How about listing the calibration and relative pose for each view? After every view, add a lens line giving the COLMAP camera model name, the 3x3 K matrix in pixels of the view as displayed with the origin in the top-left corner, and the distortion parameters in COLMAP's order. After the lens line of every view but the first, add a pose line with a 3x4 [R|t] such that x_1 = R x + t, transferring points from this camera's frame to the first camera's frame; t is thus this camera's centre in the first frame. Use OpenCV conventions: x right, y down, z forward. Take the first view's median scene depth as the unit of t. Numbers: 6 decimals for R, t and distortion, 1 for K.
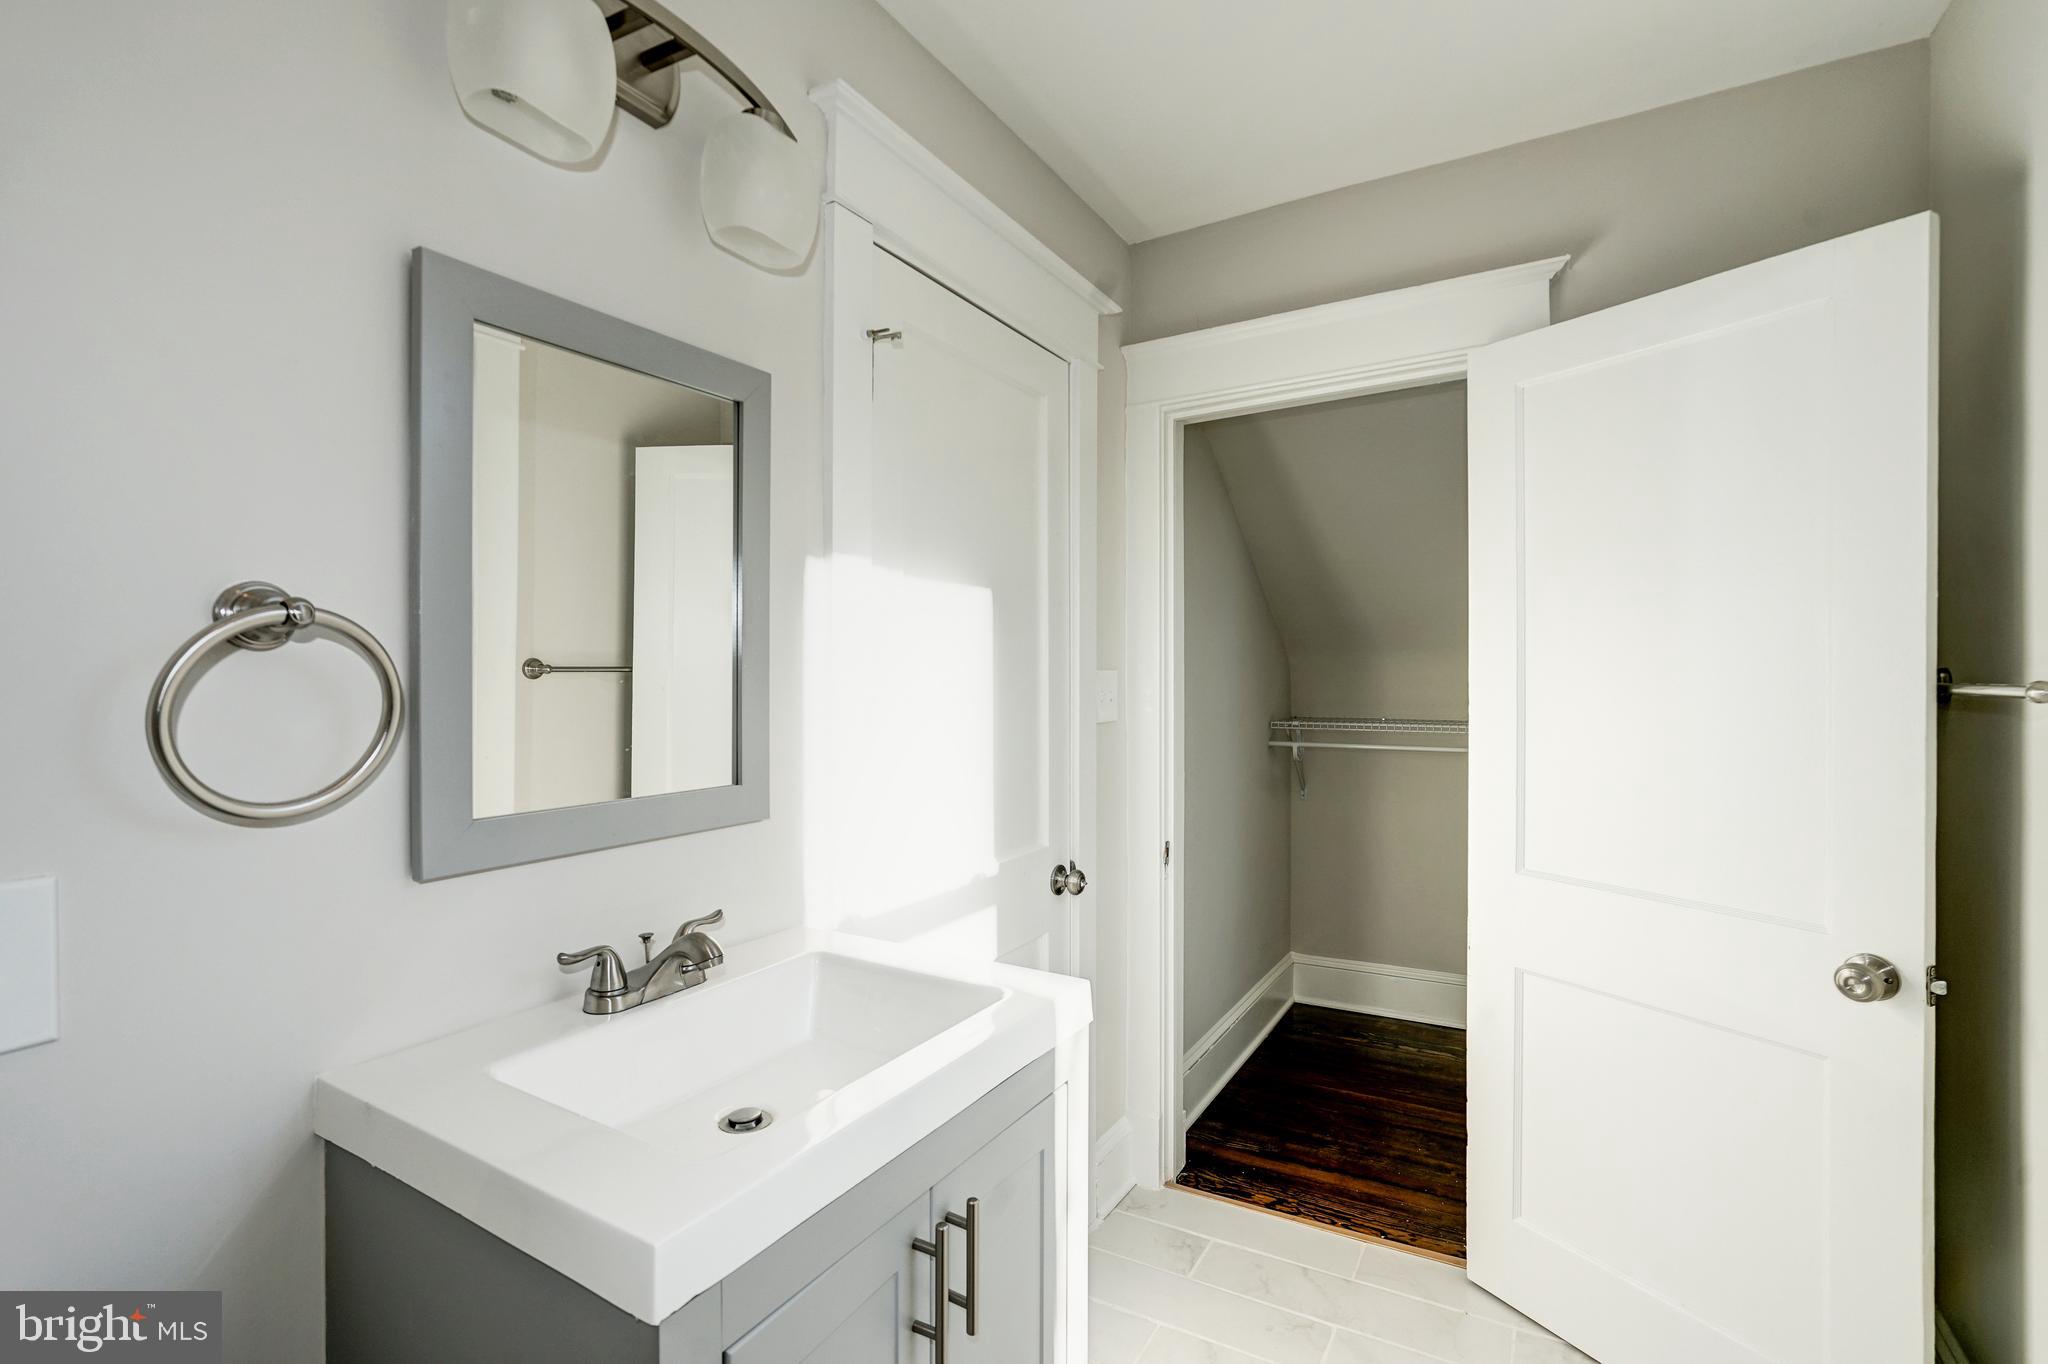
lens RADIAL K [[940.7, 0, 1028.0], [0, 940.7, 682.3], [0, 0, 1]] dist [-0.041677, 0.026104]
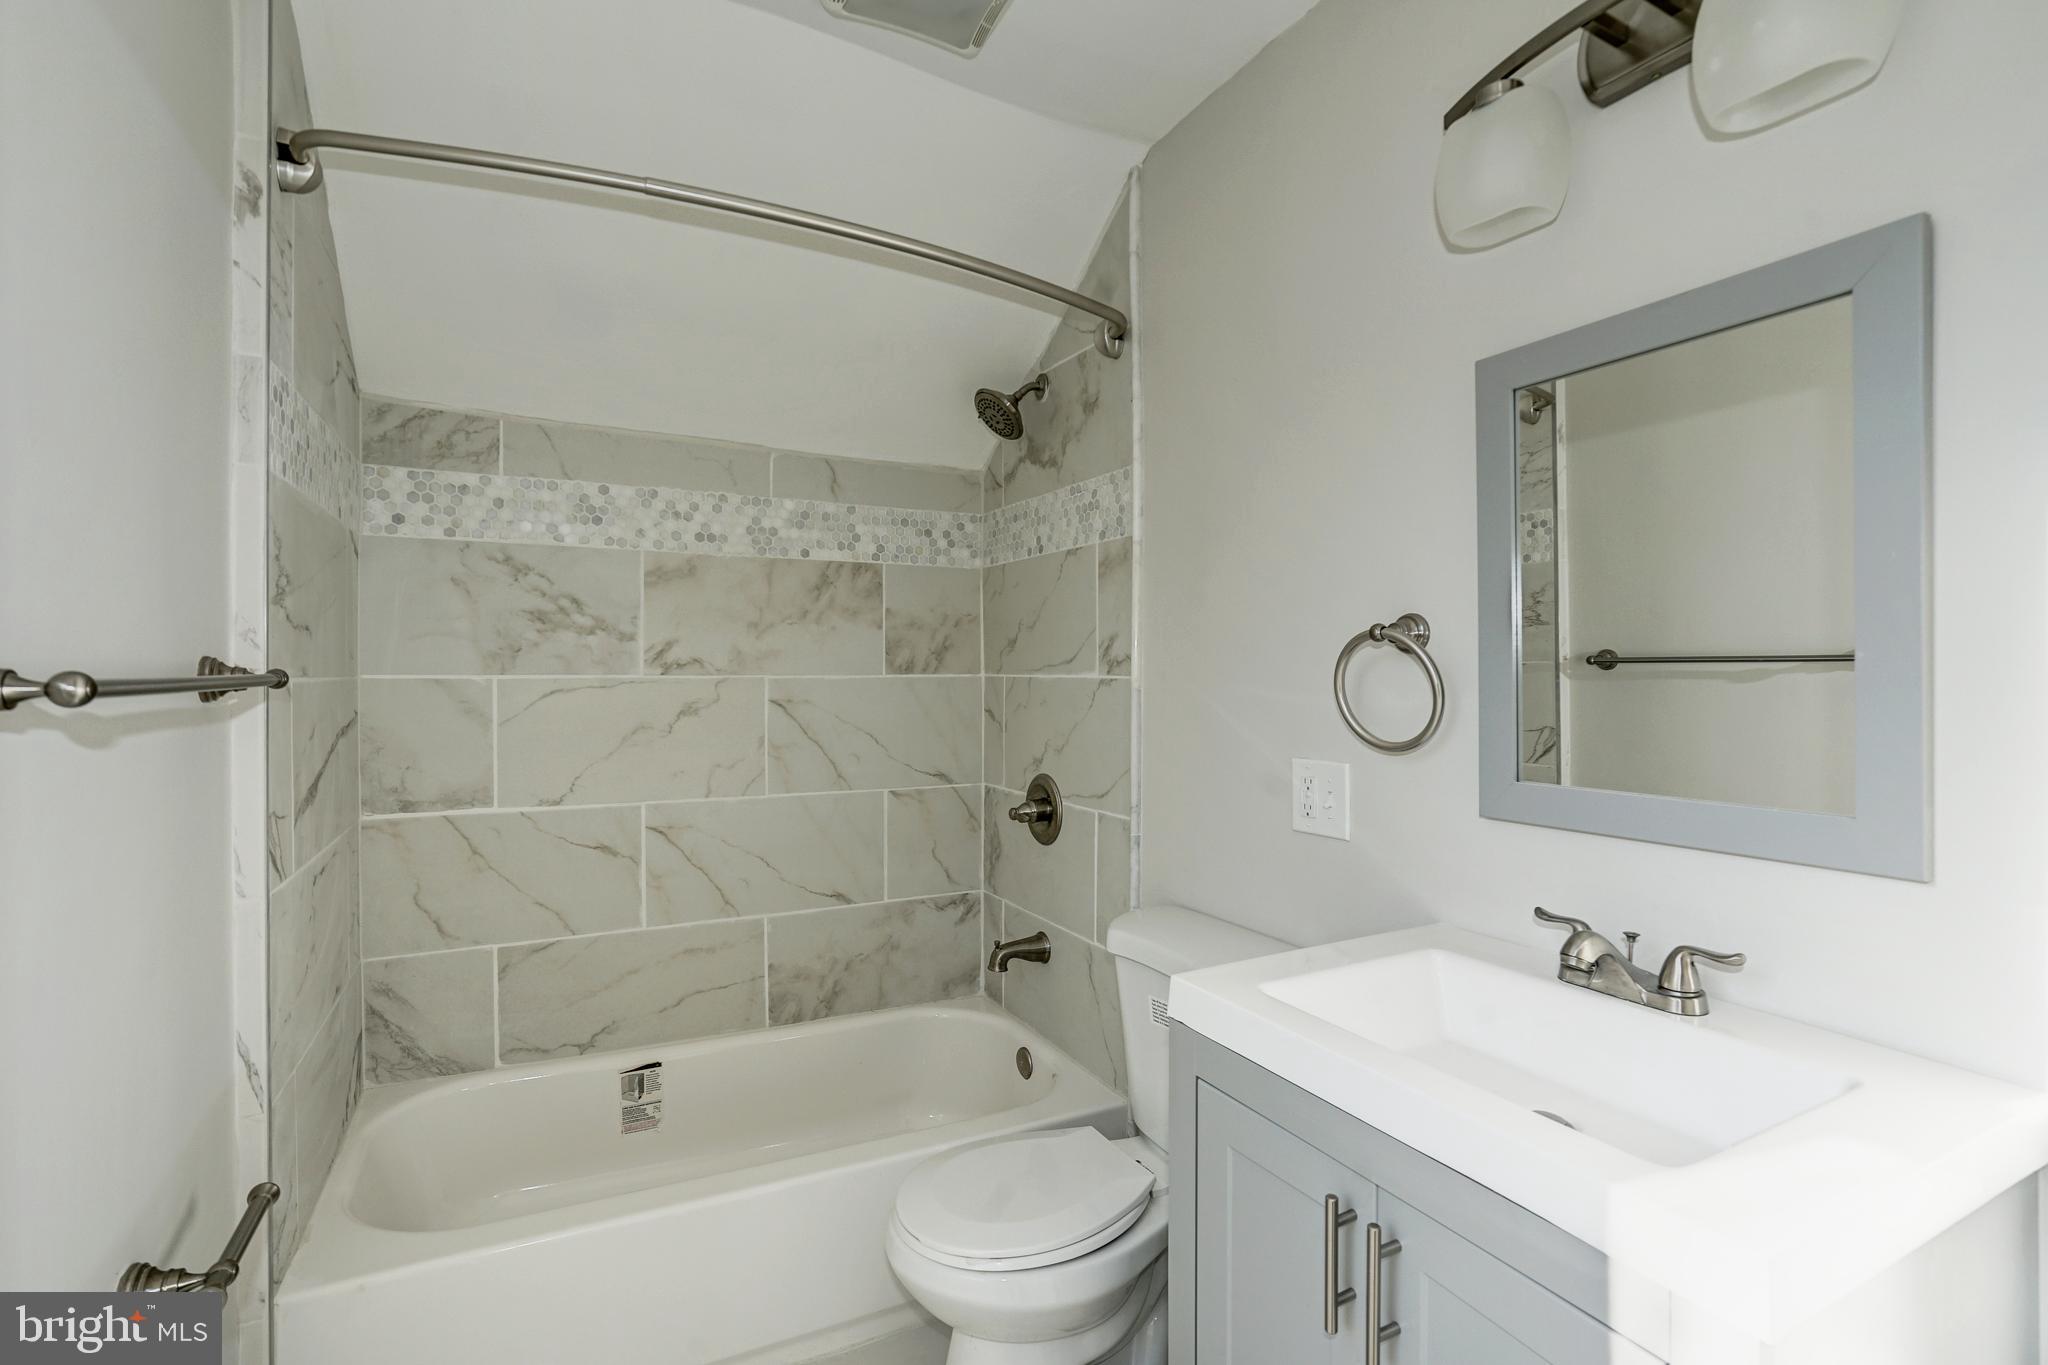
lens RADIAL K [[930.8, 0, 1024.0], [0, 930.8, 682.5], [0, 0, 1]] dist [-0.058994, 0.052199]
pose [[-0.530284, 0.008877, -0.847773, 0.768814], [-0.005717, 0.999885, 0.014046, -0.001380], [0.847801, 0.012295, -0.530173, 1.007900]]
